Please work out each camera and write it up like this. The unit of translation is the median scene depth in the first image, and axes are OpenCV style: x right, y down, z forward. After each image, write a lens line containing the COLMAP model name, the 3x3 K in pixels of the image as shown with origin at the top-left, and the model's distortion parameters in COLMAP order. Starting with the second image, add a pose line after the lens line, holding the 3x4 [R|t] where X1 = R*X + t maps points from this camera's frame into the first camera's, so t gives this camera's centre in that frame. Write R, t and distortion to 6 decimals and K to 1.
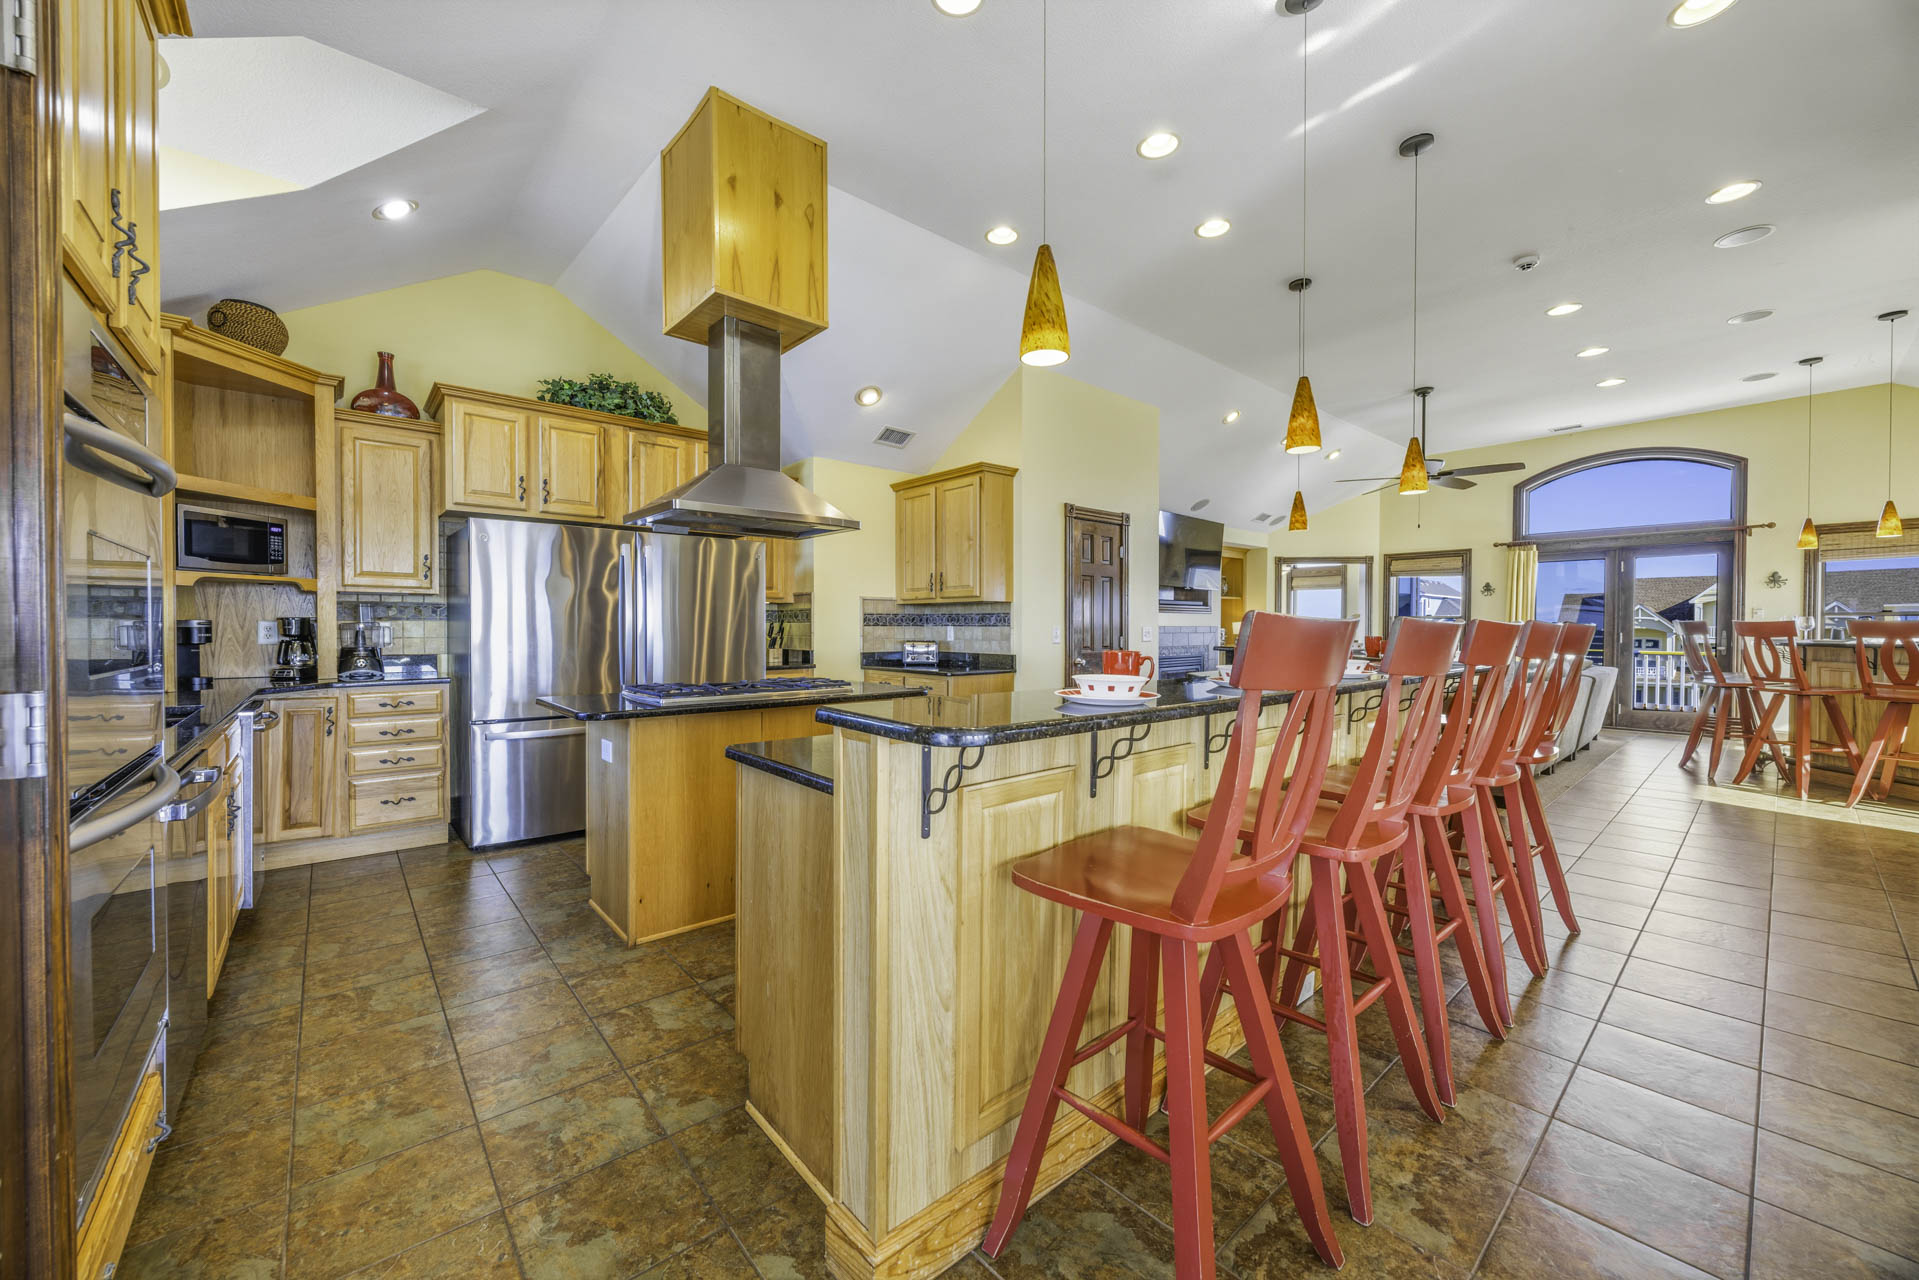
lens RADIAL K [[733.7, 0, 941.6], [0, 733.7, 634.3], [0, 0, 1]] dist [-0.003988, 0.000399]
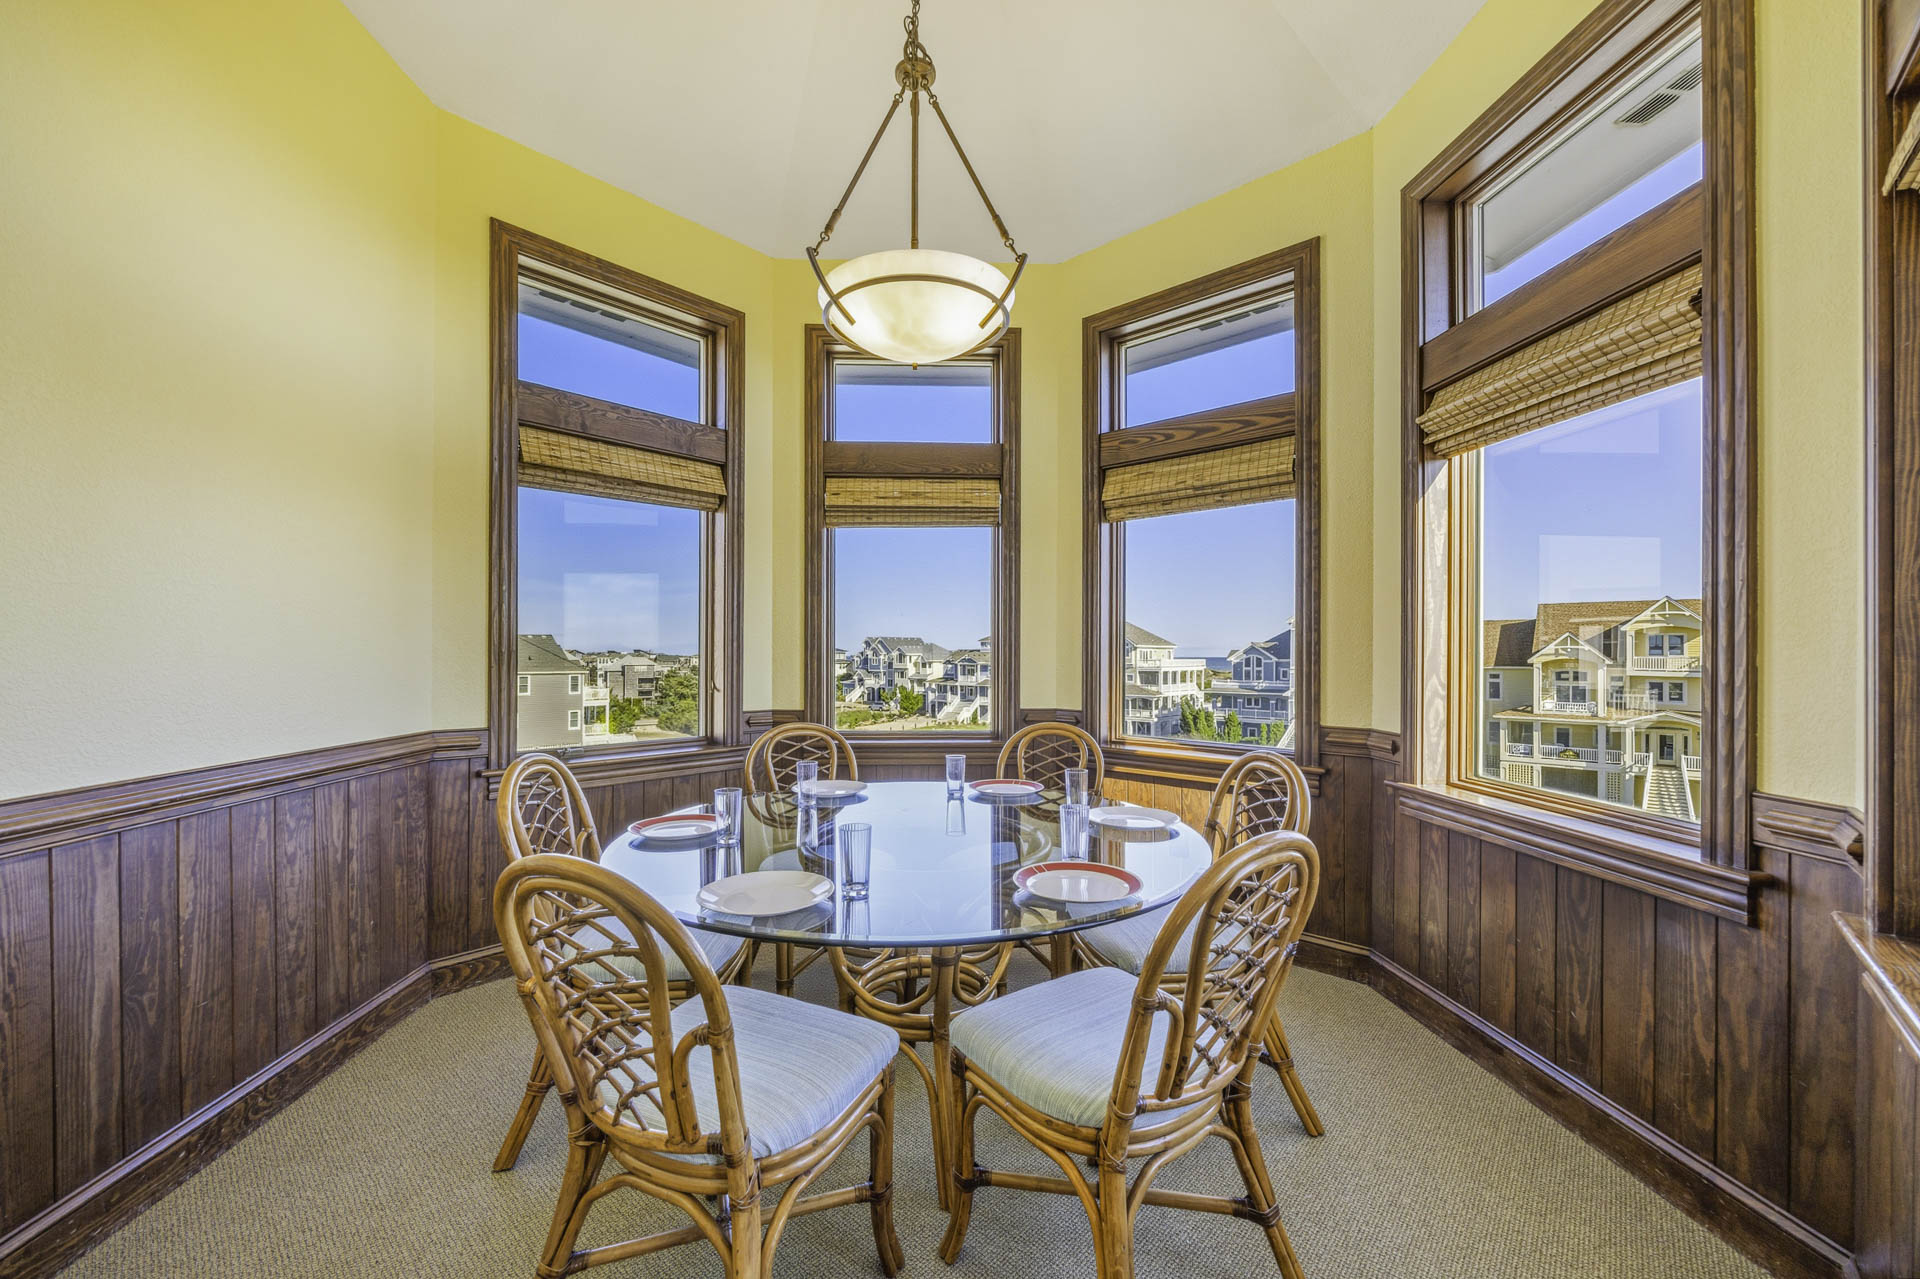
lens RADIAL K [[734.1, 0, 946.8], [0, 734.1, 655.5], [0, 0, 1]] dist [-0.003988, 0.000399]
pose [[0.993222, 0.001917, 0.116216, 1.028902], [-0.000635, 0.999939, -0.011067, -0.027203], [-0.116230, 0.010918, 0.993162, 1.960140]]
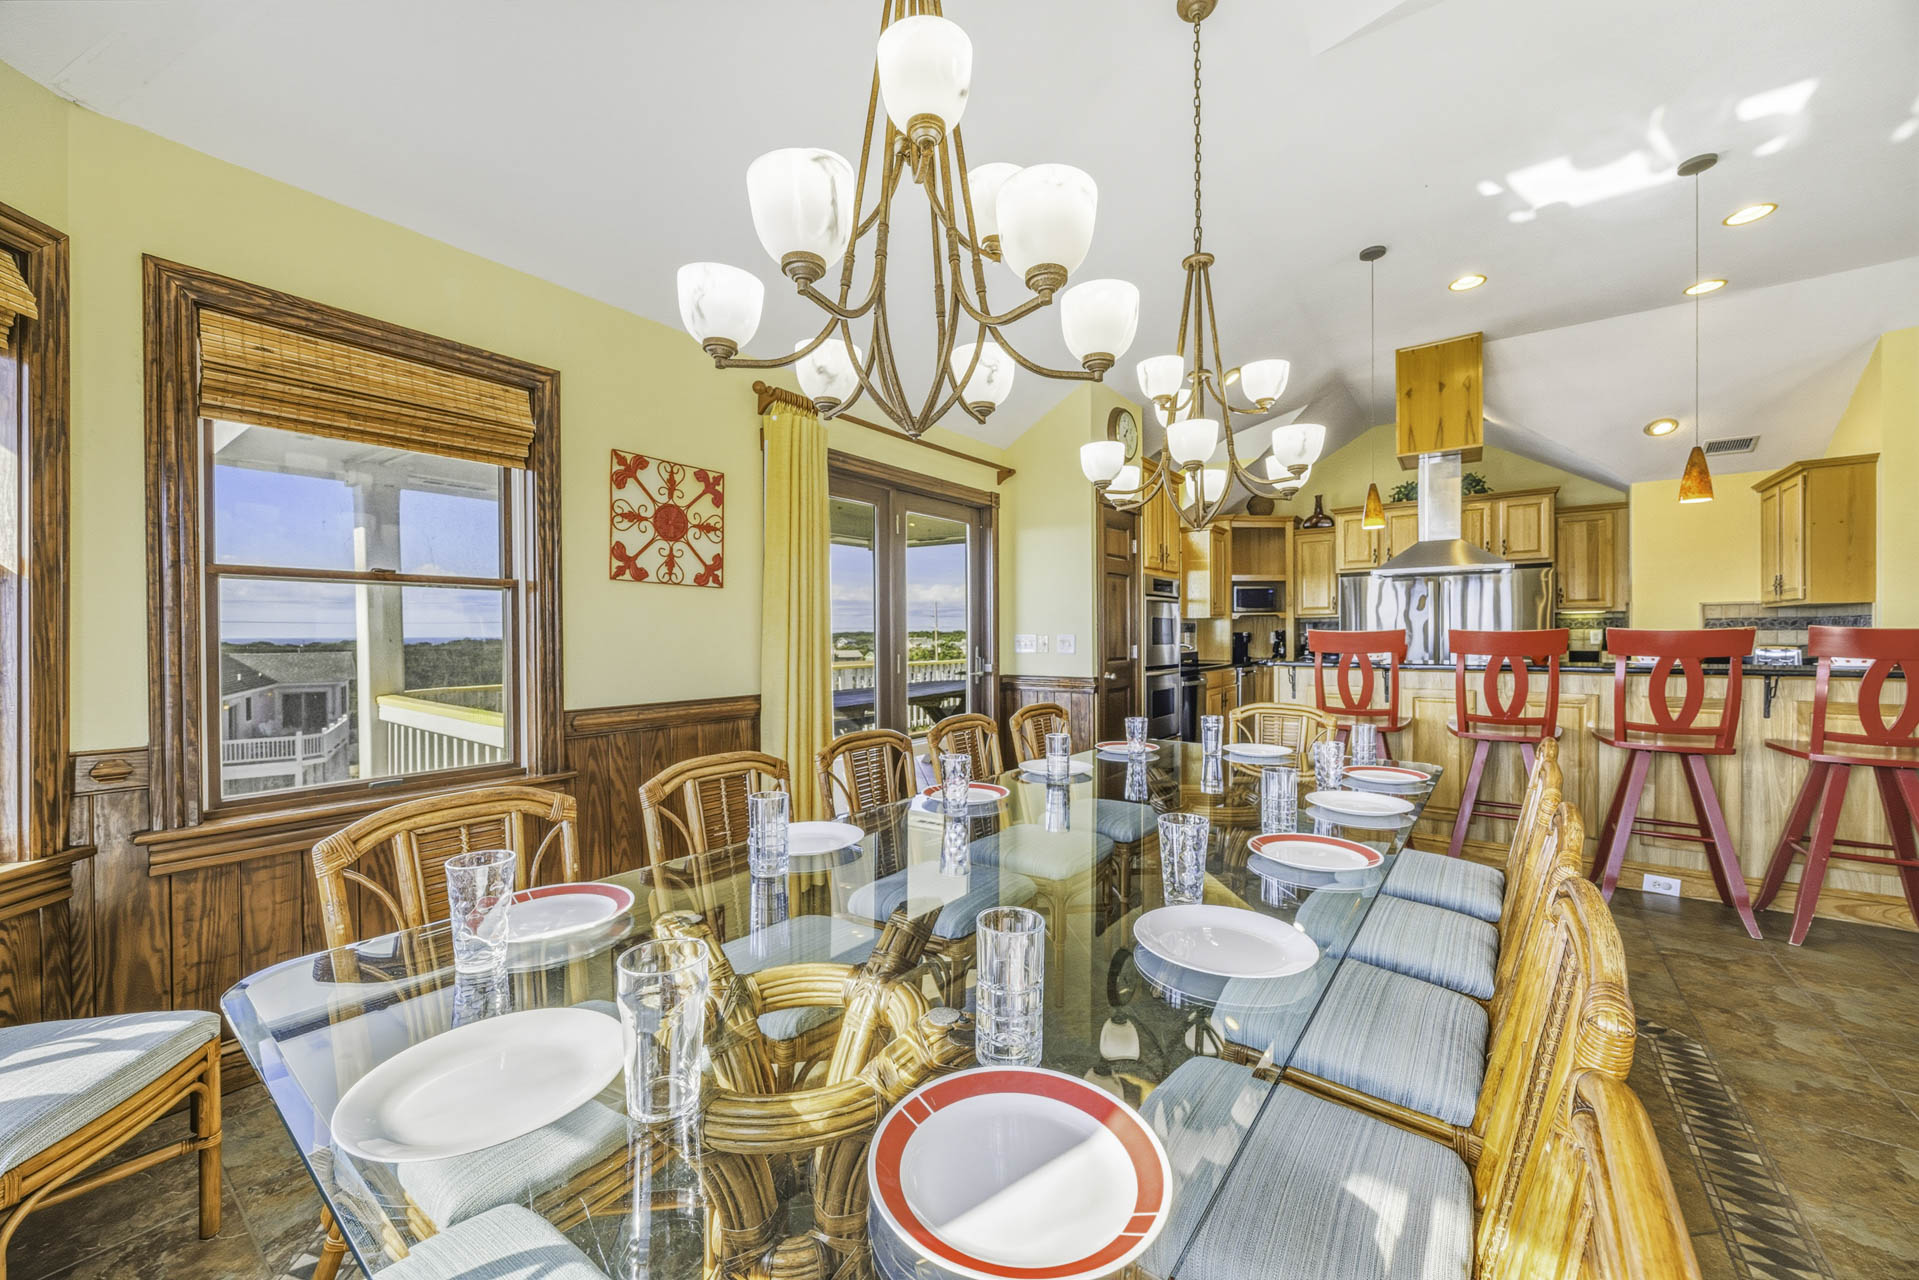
lens RADIAL K [[733.7, 0, 966.2], [0, 733.7, 641.9], [0, 0, 1]] dist [-0.003988, 0.000399]
pose [[0.239741, 0.003917, -0.970829, 0.741970], [0.000889, 0.999991, 0.004254, -0.000720], [0.970836, -0.001883, 0.239735, -0.308919]]
